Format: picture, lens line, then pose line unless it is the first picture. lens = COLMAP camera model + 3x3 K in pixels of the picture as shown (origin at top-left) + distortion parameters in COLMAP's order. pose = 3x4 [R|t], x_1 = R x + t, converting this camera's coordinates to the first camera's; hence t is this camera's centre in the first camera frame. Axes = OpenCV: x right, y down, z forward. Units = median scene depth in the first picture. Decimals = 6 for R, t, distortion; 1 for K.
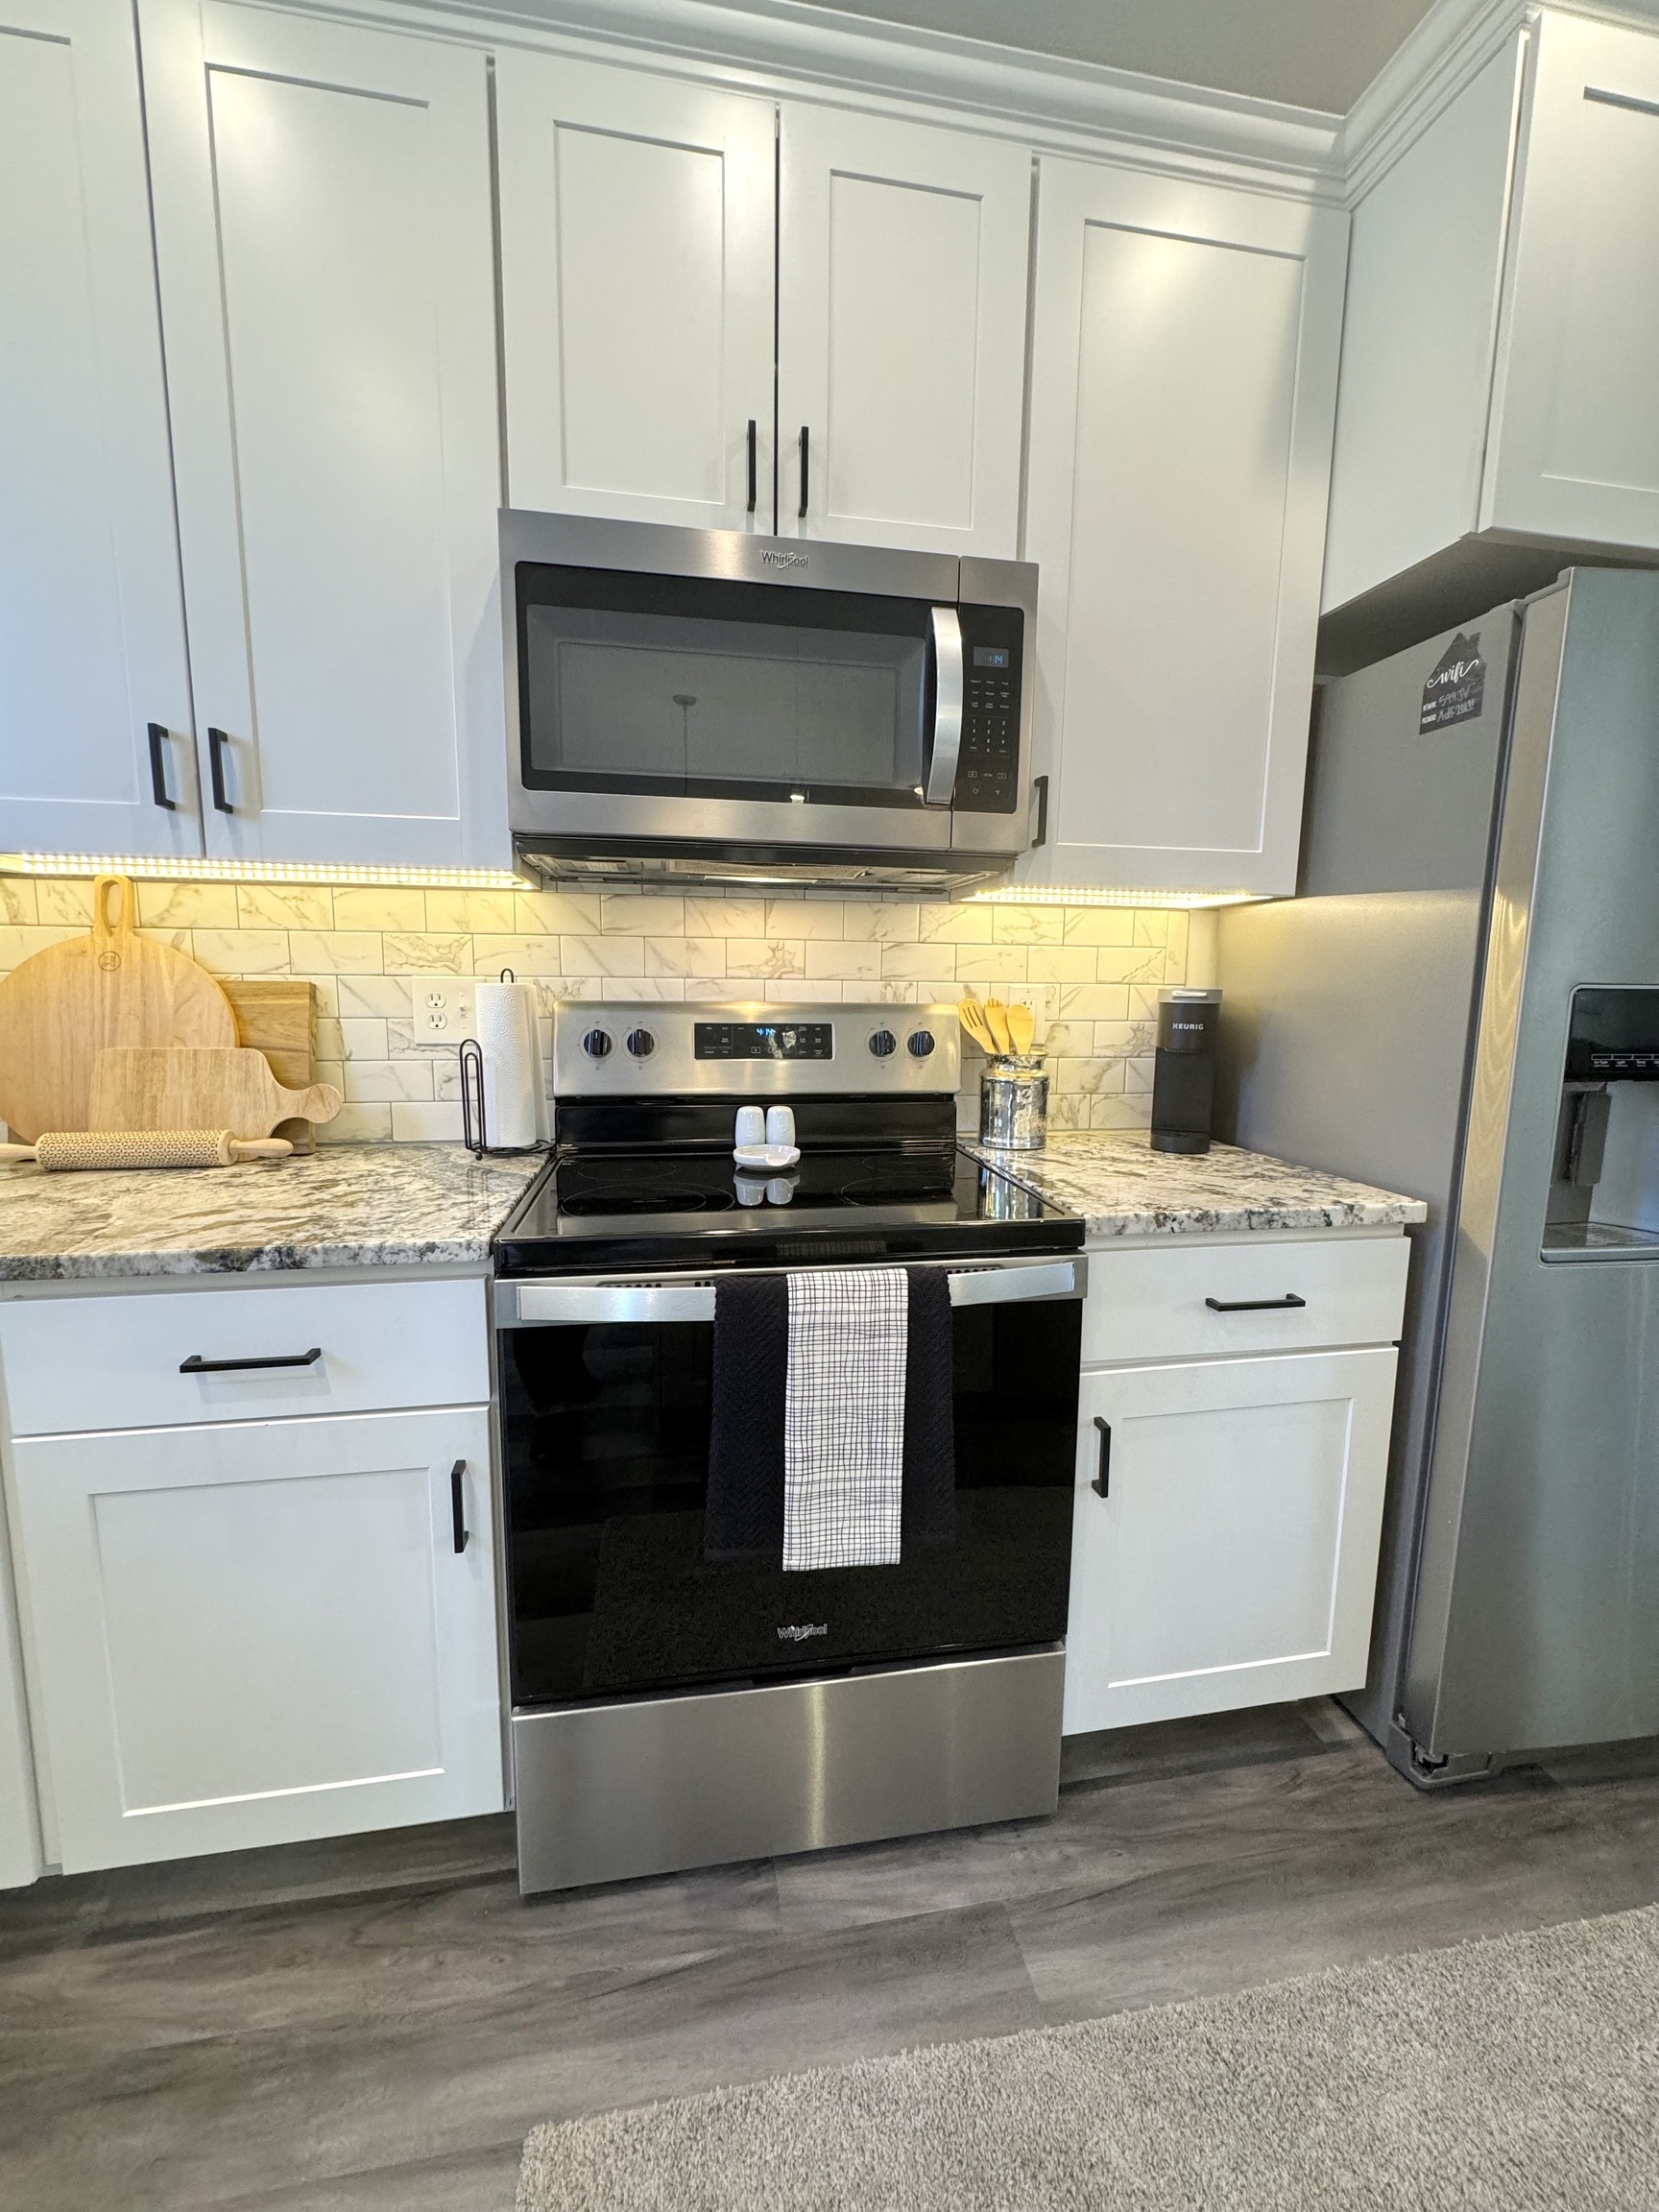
lens RADIAL K [[881.3, 0, 829.9], [0, 881.3, 1100.6], [0, 0, 1]] dist [-0.002786, -0.000387]
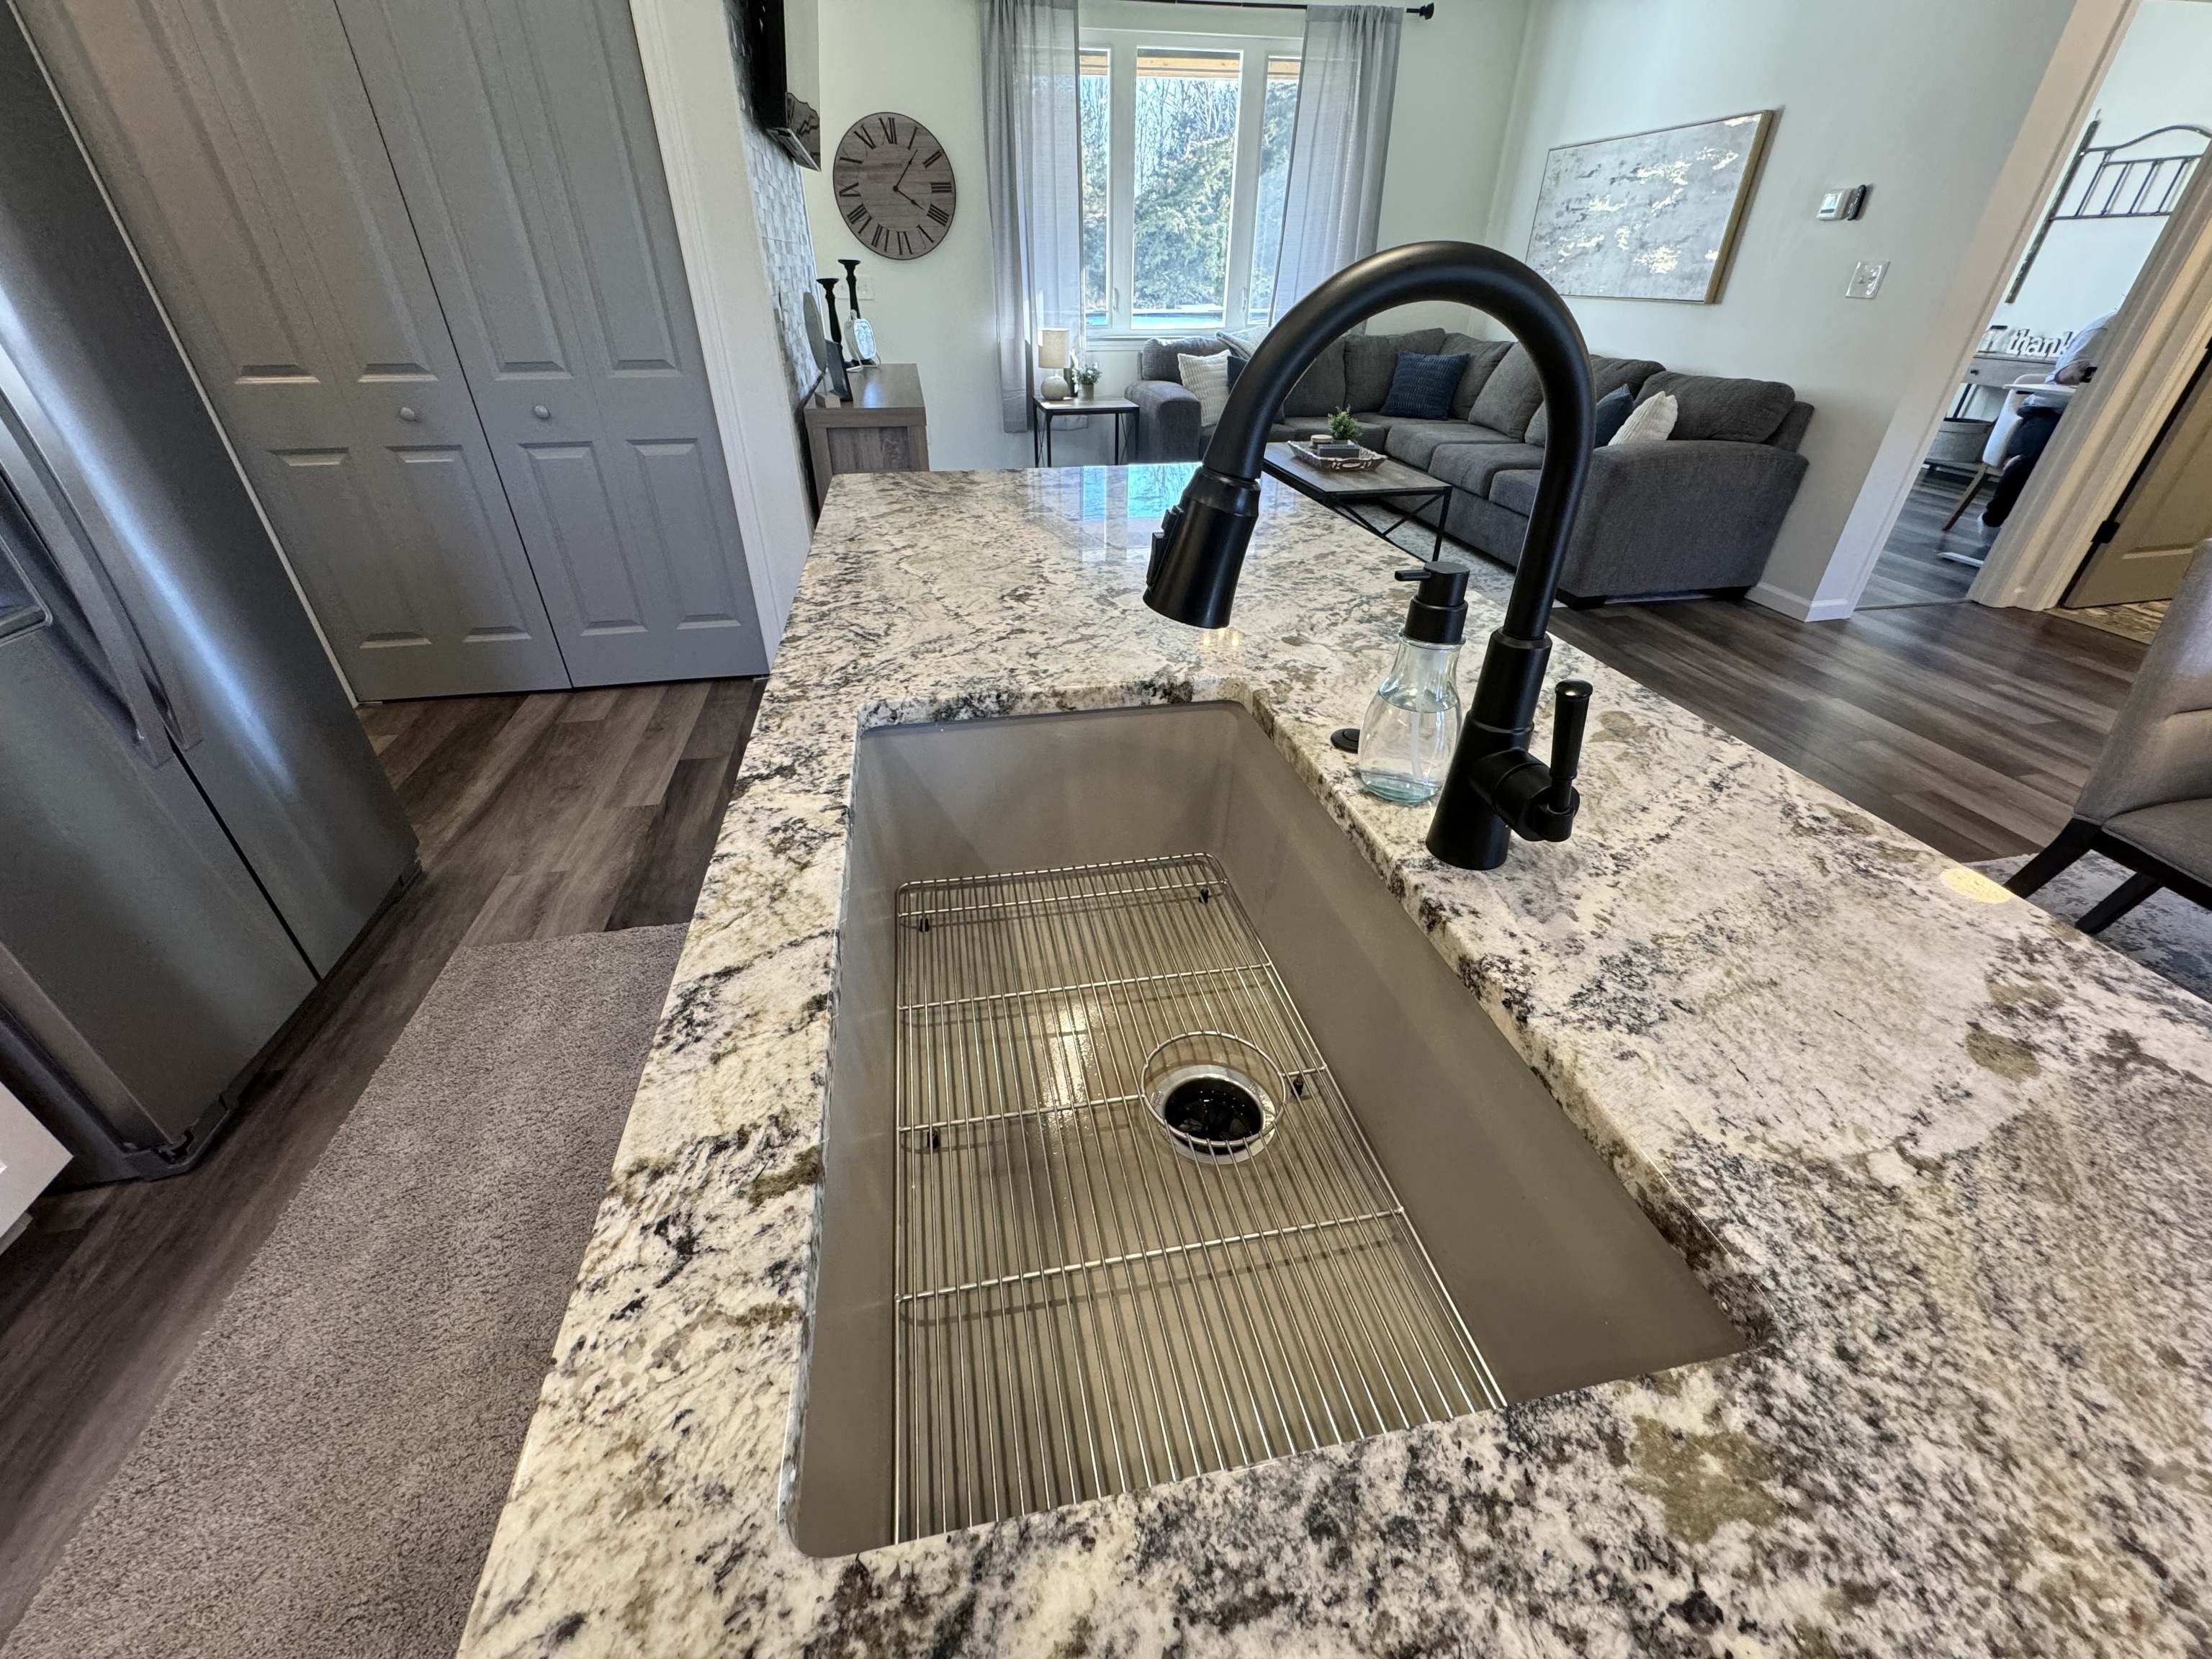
lens RADIAL K [[881.3, 0, 1105.9], [0, 881.3, 826.9], [0, 0, 1]] dist [-0.002786, -0.000387]
pose [[-0.015607, -0.547511, 0.836653, -0.022573], [0.131131, 0.828407, 0.544561, -0.014106], [-0.991242, 0.118210, 0.058867, -0.213736]]
